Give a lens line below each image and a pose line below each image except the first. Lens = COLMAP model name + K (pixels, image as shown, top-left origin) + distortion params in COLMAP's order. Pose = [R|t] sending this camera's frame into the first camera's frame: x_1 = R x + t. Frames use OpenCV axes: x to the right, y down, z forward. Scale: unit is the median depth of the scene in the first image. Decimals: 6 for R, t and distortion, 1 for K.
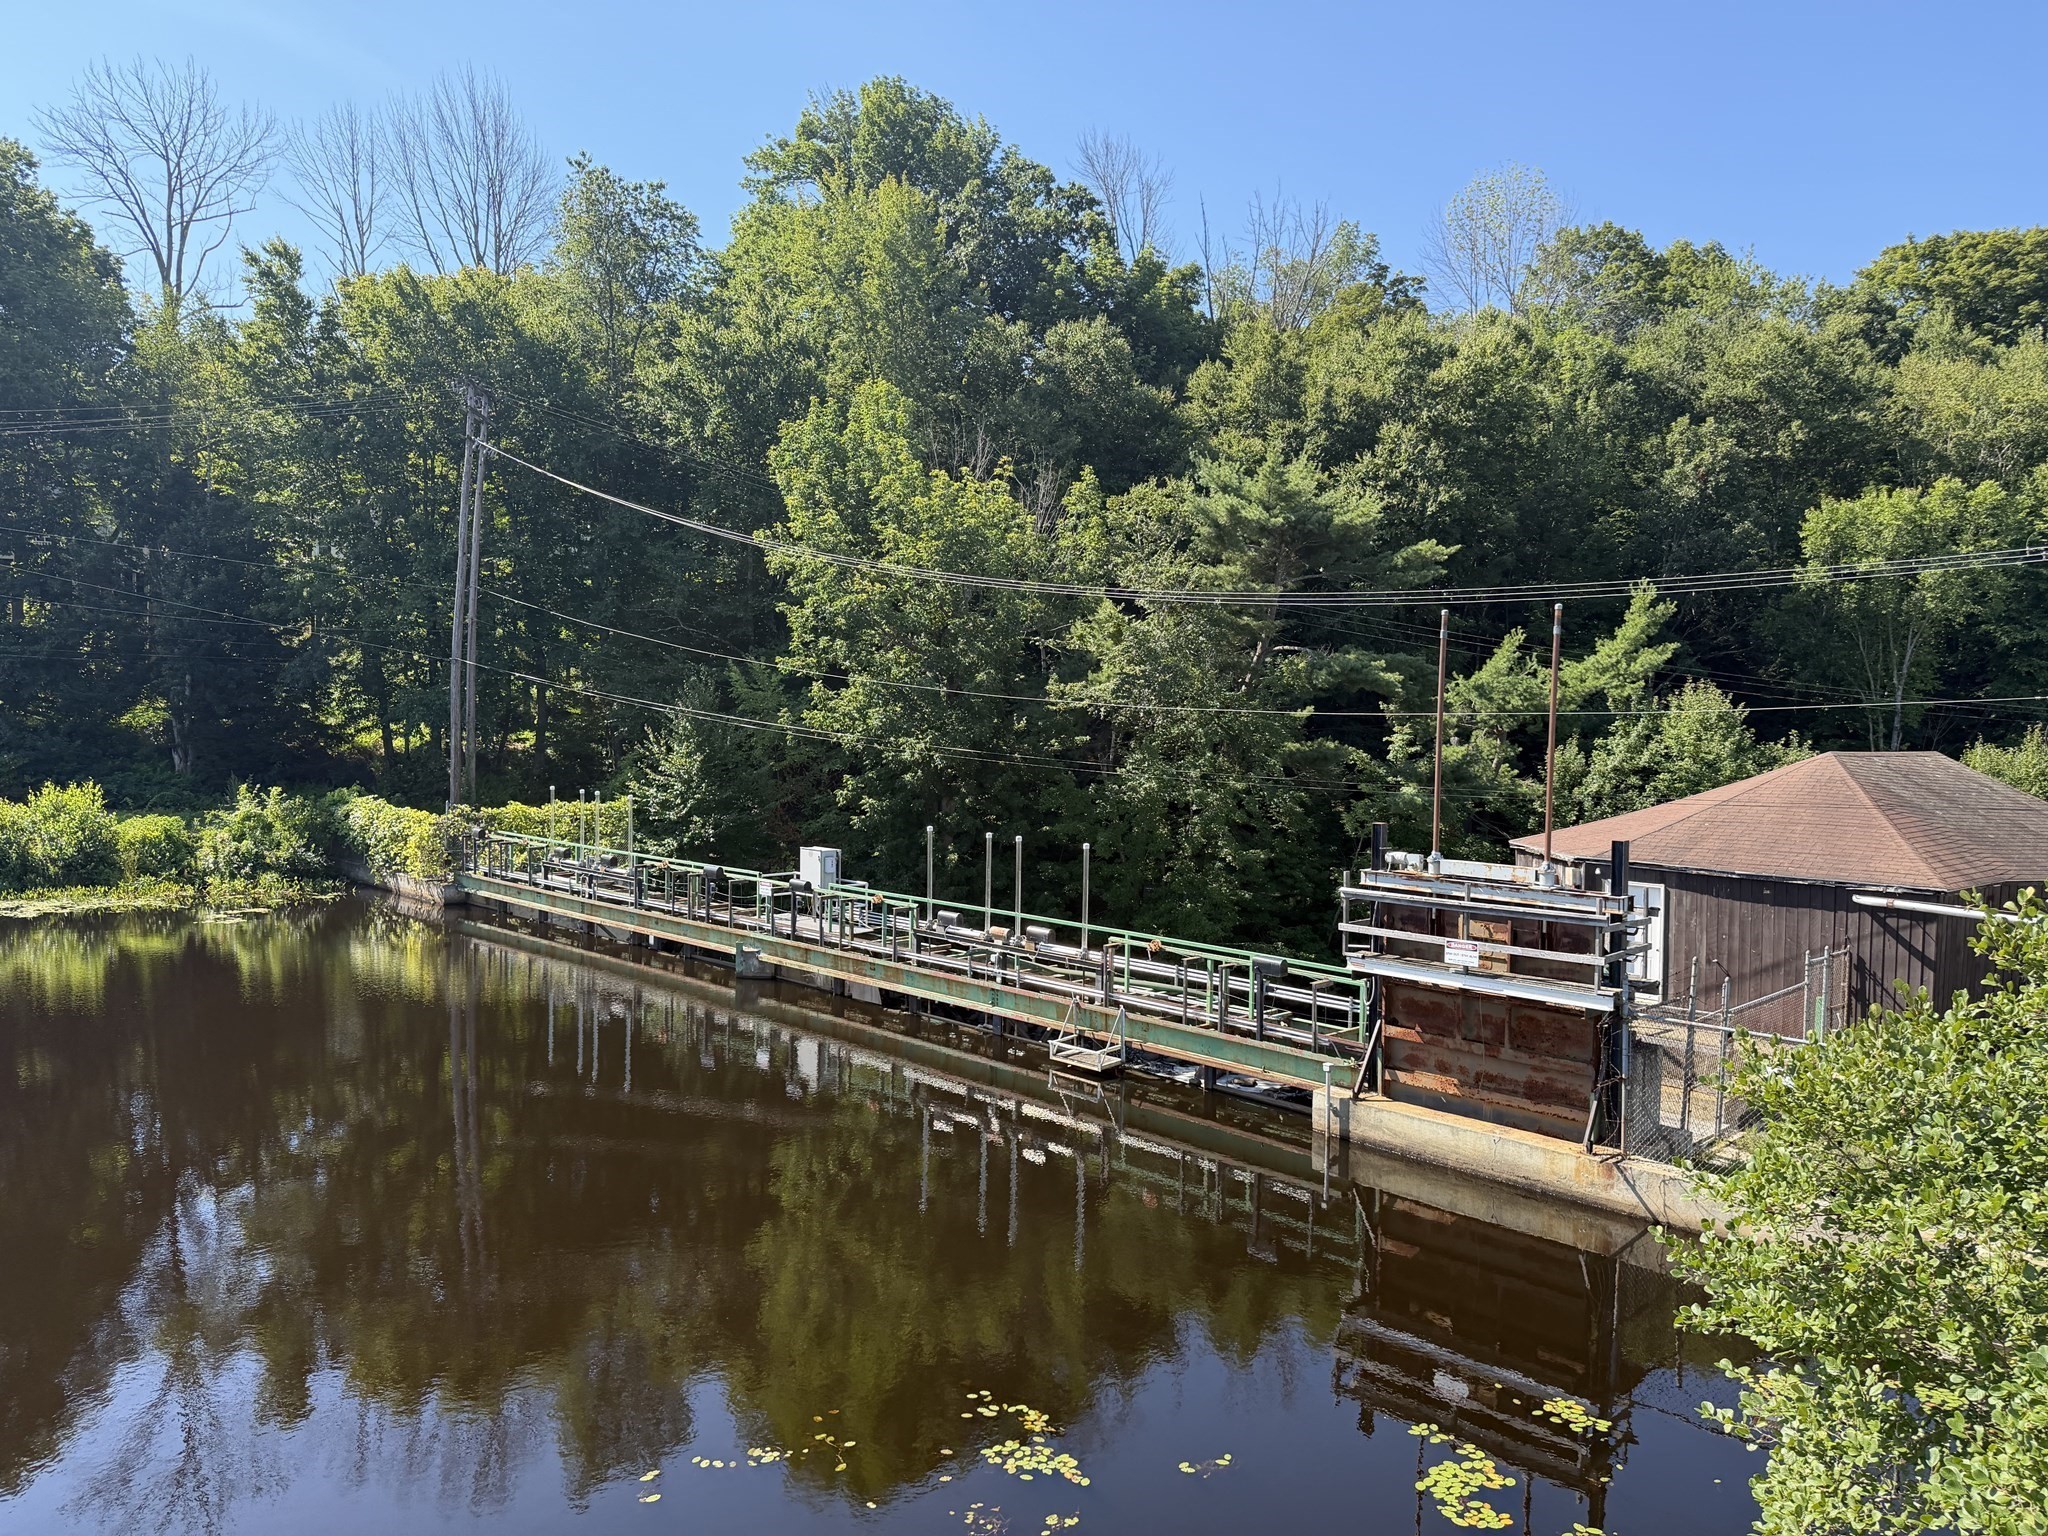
lens RADIAL K [[1439.2, 0, 1023.2], [0, 1439.2, 761.3], [0, 0, 1]] dist [-0.004357, -0.001053]
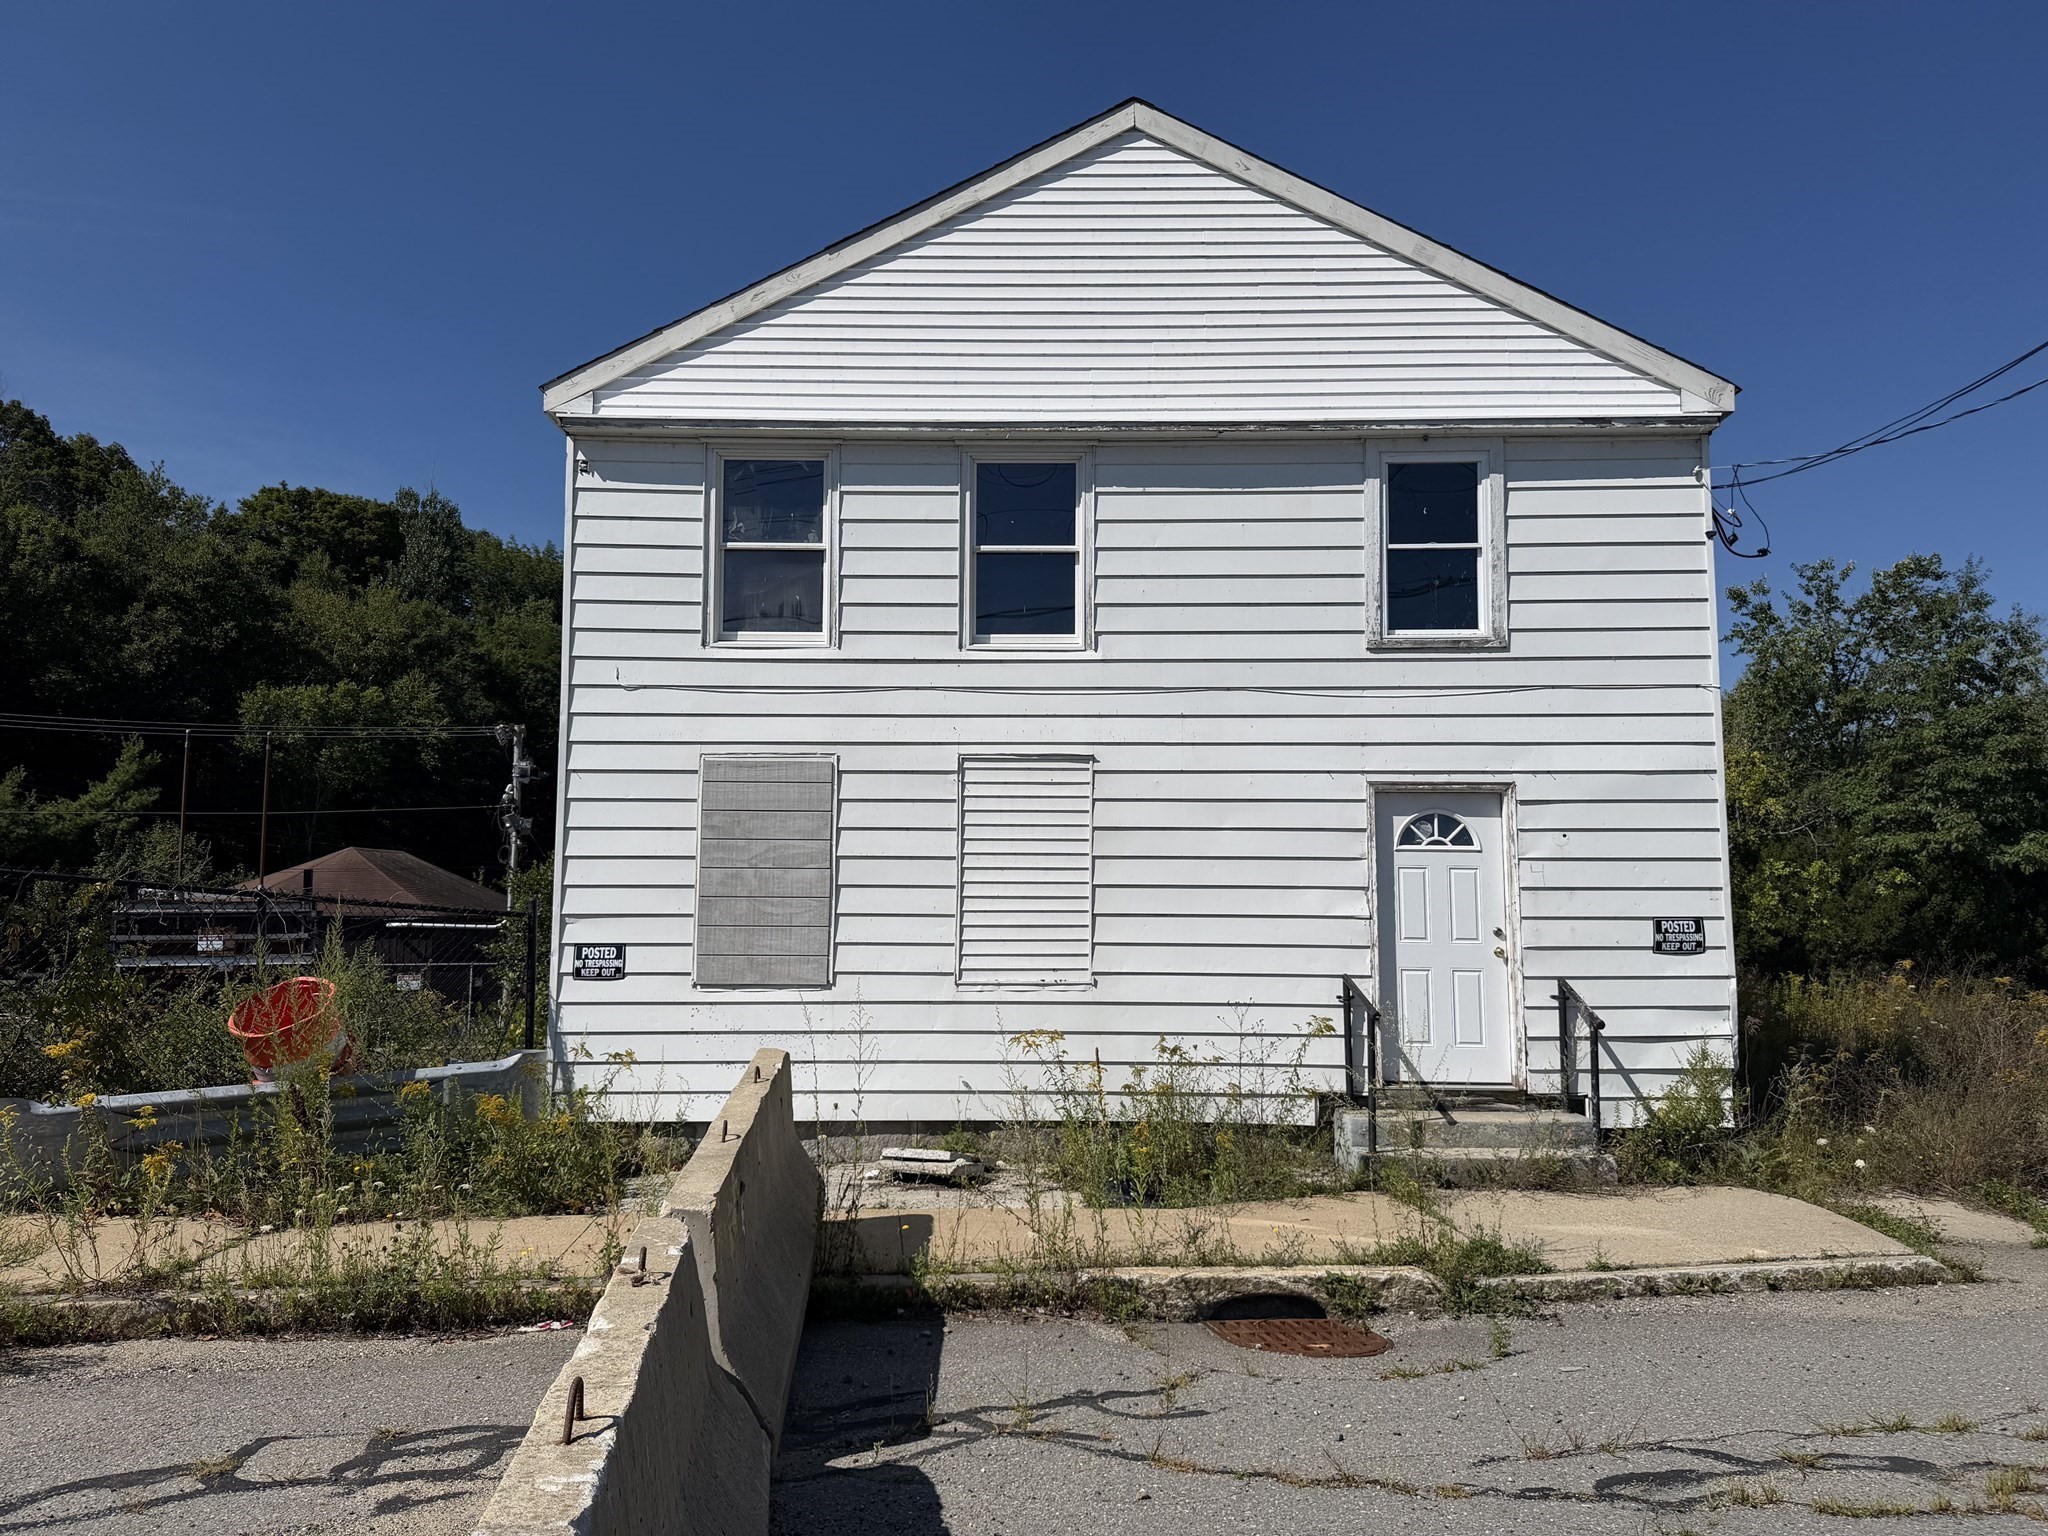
lens RADIAL K [[1439.2, 0, 1022.7], [0, 1439.2, 766.9], [0, 0, 1]] dist [-0.004357, -0.001053]
pose [[0.475504, 0.068318, 0.877057, -0.235173], [0.042370, 0.994044, -0.100402, 0.047095], [-0.878693, 0.084903, 0.469777, -0.195631]]
